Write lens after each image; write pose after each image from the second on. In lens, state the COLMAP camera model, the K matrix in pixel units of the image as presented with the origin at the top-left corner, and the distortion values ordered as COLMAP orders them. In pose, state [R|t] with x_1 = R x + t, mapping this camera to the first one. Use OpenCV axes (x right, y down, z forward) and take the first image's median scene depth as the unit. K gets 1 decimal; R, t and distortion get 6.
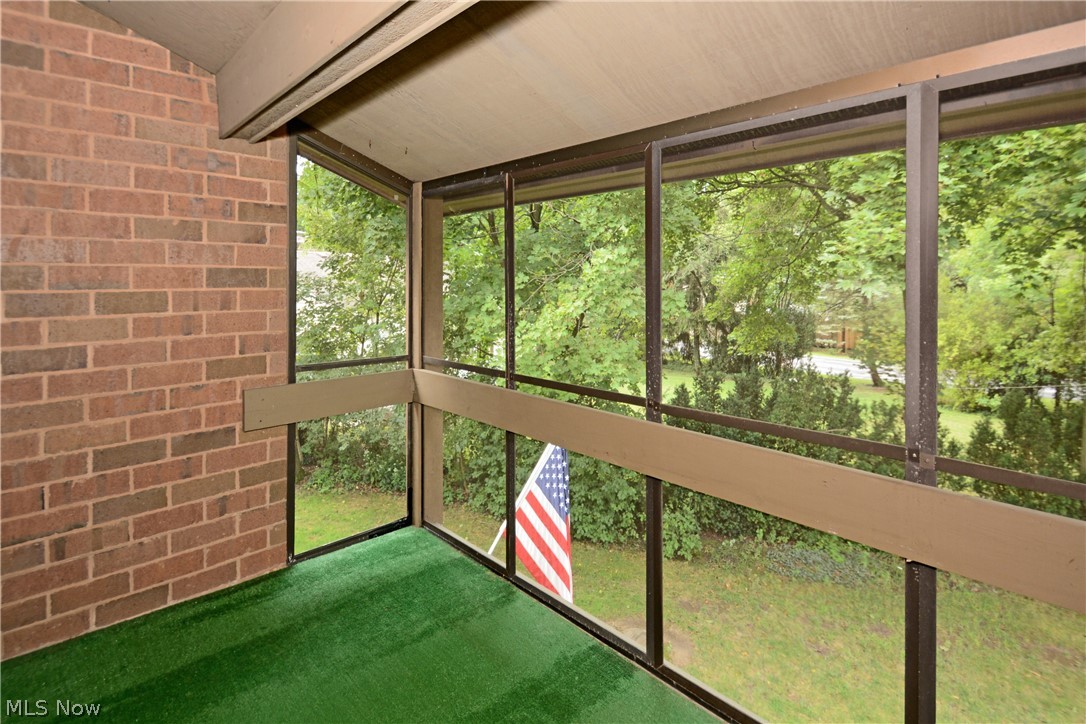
lens RADIAL K [[484.9, 0, 558.7], [0, 484.9, 282.0], [0, 0, 1]] dist [0.001309, -0.005588]
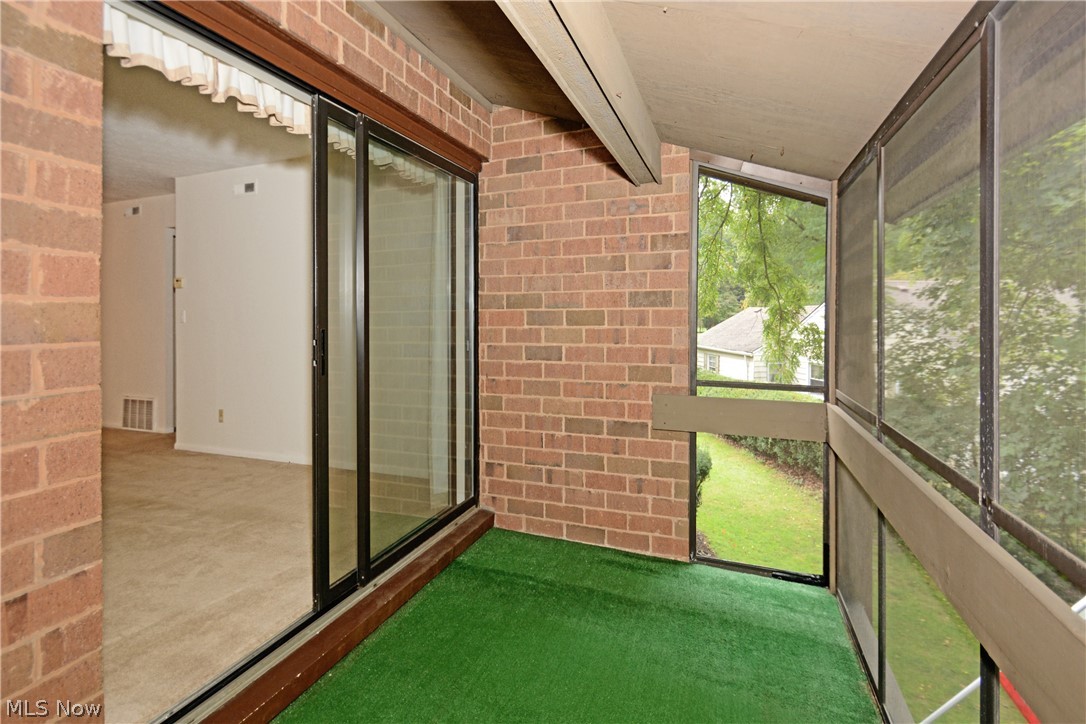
lens RADIAL K [[496.3, 0, 544.7], [0, 496.3, 315.1], [0, 0, 1]] dist [0.004179, 0.000797]
pose [[0.457523, -0.000143, -0.889198, 0.318323], [0.002602, 0.999996, 0.001178, 0.029595], [0.889194, -0.002852, 0.457521, 0.217279]]
